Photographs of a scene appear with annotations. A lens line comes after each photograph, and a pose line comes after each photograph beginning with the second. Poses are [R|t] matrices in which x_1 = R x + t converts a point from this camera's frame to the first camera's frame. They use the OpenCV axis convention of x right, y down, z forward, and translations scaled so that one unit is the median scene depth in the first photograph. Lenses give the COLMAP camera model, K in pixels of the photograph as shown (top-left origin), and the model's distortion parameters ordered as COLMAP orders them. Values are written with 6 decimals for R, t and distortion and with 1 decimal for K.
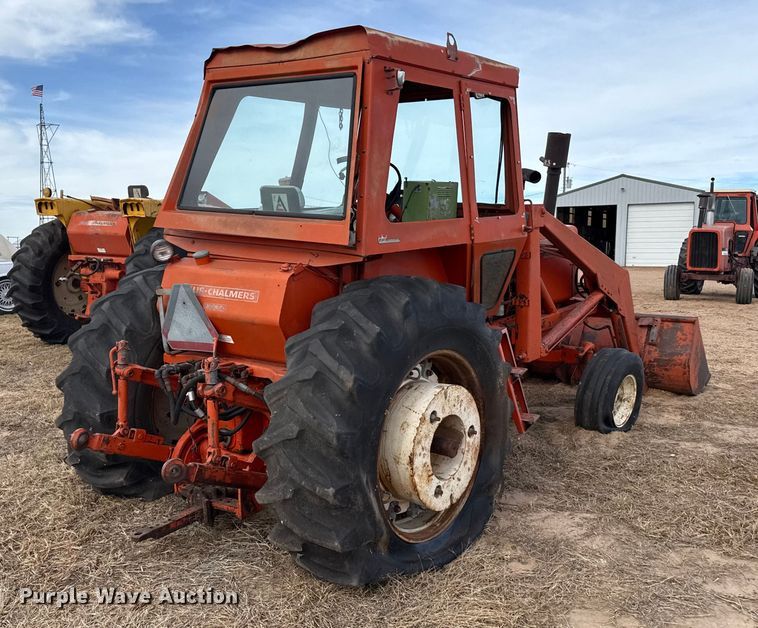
lens RADIAL K [[735.1, 0, 379.0], [0, 735.1, 314.0], [0, 0, 1]] dist [0.121008, -0.217848]
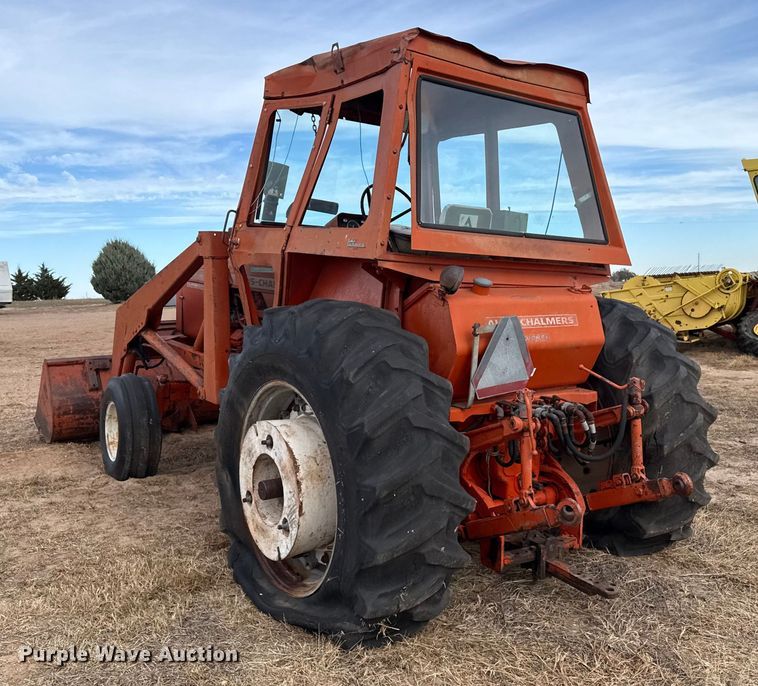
lens RADIAL K [[798.1, 0, 423.7], [0, 798.1, 364.3], [0, 0, 1]] dist [0.072113, -0.115323]
pose [[0.256881, -0.117534, 0.959269, -1.170699], [0.118909, 0.988880, 0.089319, -0.079084], [-0.959100, 0.091121, 0.268000, 0.846925]]
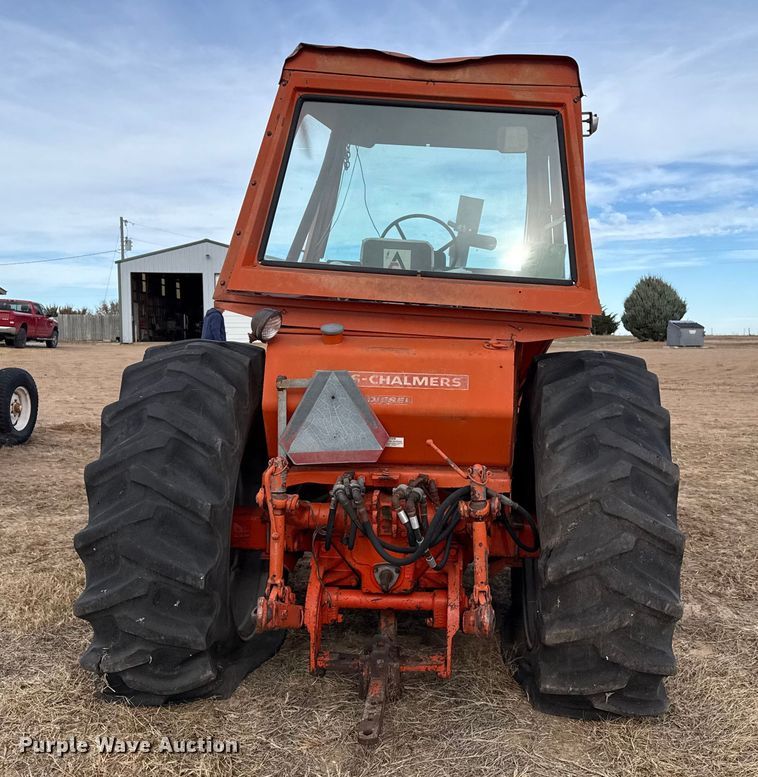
lens RADIAL K [[842.1, 0, 433.0], [0, 842.1, 386.4], [0, 0, 1]] dist [0.170896, -0.341380]
pose [[0.803425, -0.047046, 0.593544, -0.667663], [0.055153, 0.998468, 0.004486, -0.023536], [-0.592846, 0.029131, 0.804789, 0.285126]]
